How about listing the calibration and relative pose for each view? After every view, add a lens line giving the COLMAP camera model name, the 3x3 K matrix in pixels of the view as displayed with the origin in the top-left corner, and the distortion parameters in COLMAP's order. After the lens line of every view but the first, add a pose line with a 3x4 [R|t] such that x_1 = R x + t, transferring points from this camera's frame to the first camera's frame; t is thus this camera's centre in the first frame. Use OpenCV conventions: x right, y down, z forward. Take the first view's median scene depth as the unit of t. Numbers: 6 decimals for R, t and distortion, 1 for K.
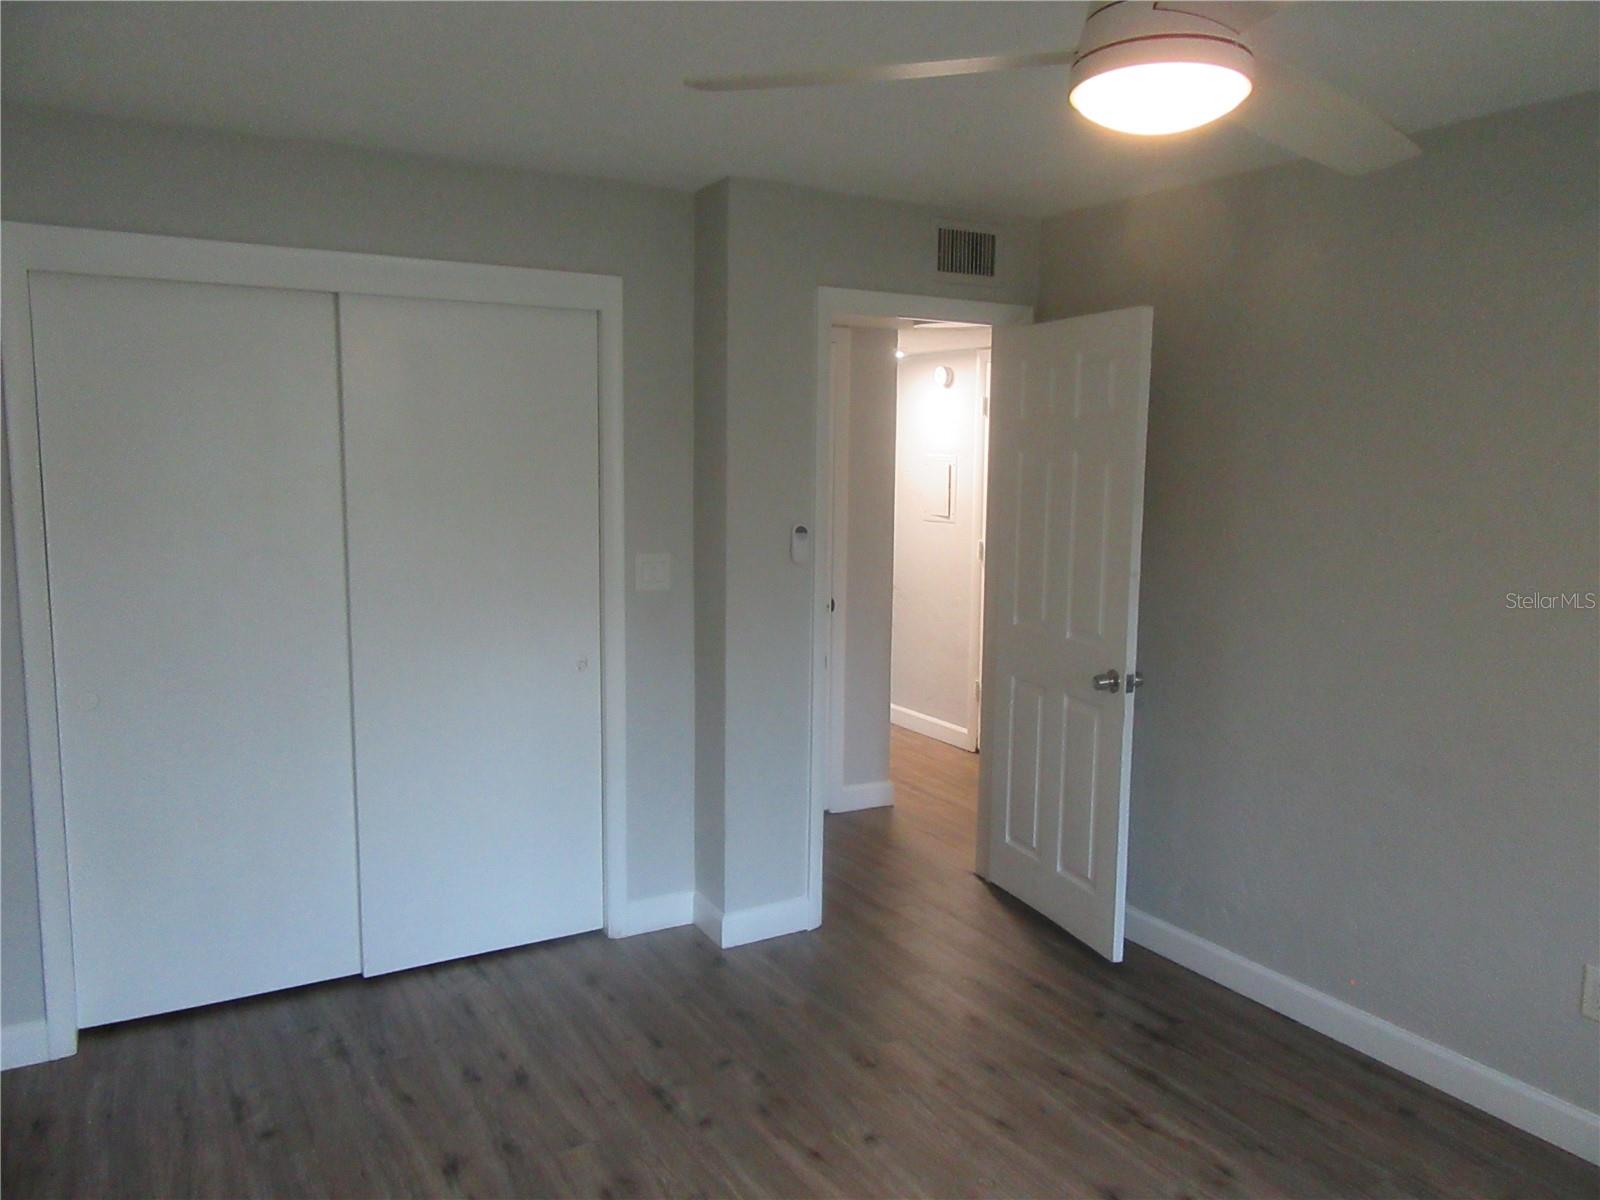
lens RADIAL K [[1181.4, 0, 800.0], [0, 1181.4, 600.0], [0, 0, 1]] dist [0.009321, 0.003486]
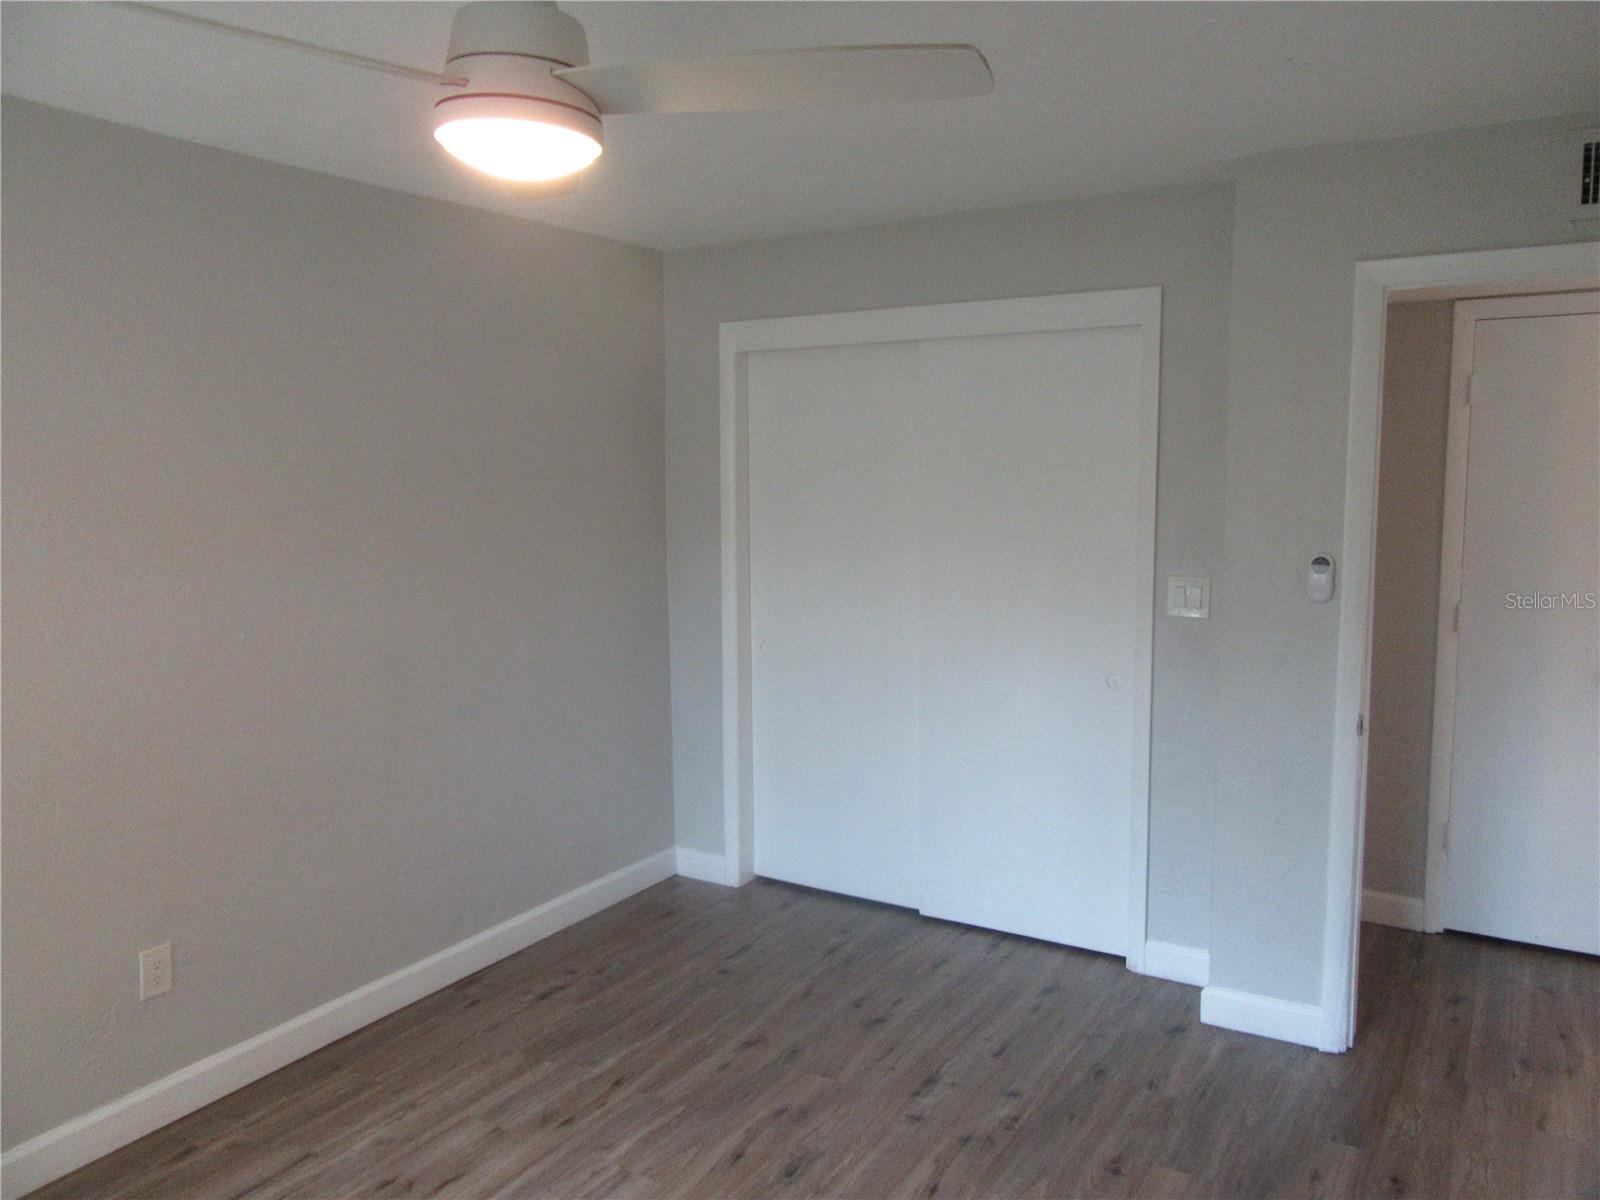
lens RADIAL K [[1195.0, 0, 807.9], [0, 1195.0, 595.4], [0, 0, 1]] dist [-0.001490, -0.001953]
pose [[0.476265, 0.085592, -0.875126, 0.624300], [-0.092171, 0.994628, 0.047118, -0.046596], [0.874458, 0.058221, 0.481595, 0.319247]]
